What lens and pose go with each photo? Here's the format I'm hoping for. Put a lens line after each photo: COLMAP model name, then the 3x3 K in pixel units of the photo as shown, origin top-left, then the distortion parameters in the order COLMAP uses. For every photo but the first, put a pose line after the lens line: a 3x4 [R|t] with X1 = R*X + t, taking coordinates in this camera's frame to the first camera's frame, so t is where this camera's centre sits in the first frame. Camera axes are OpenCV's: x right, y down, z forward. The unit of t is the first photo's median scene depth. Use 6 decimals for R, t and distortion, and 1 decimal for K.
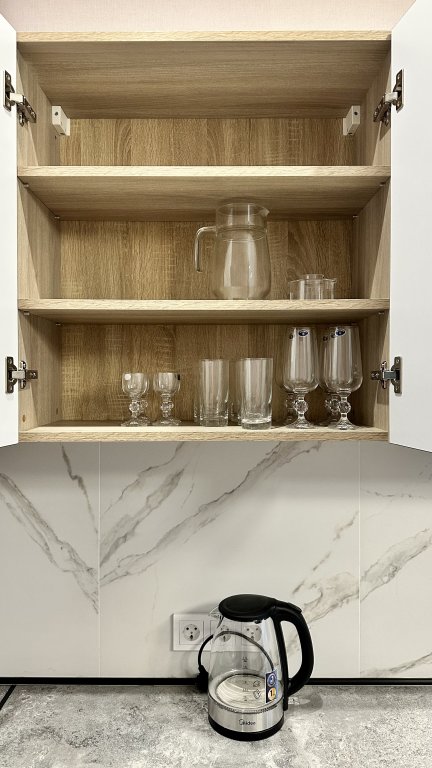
lens RADIAL K [[560.3, 0, 215.7], [0, 560.3, 411.5], [0, 0, 1]] dist [-0.010256, -0.001787]
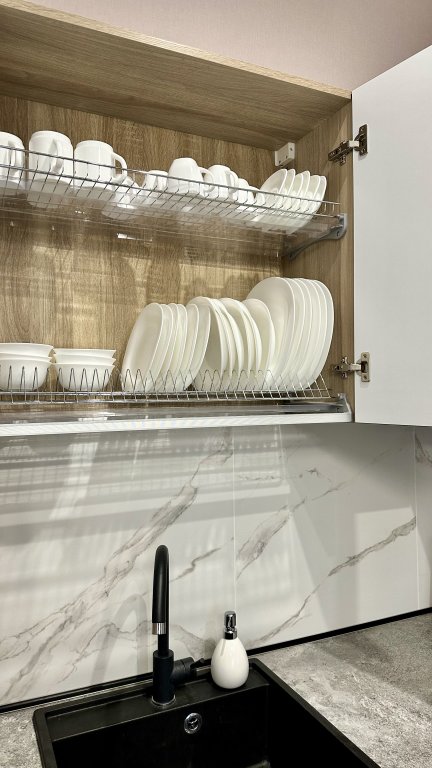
lens RADIAL K [[546.1, 0, 216.0], [0, 546.1, 384.0], [0, 0, 1]] dist [0.084355, -0.108729]
pose [[0.897603, -0.000086, 0.440805, -0.409725], [0.025525, 0.998332, -0.051782, 0.021312], [-0.440065, 0.057731, 0.896108, 0.047920]]
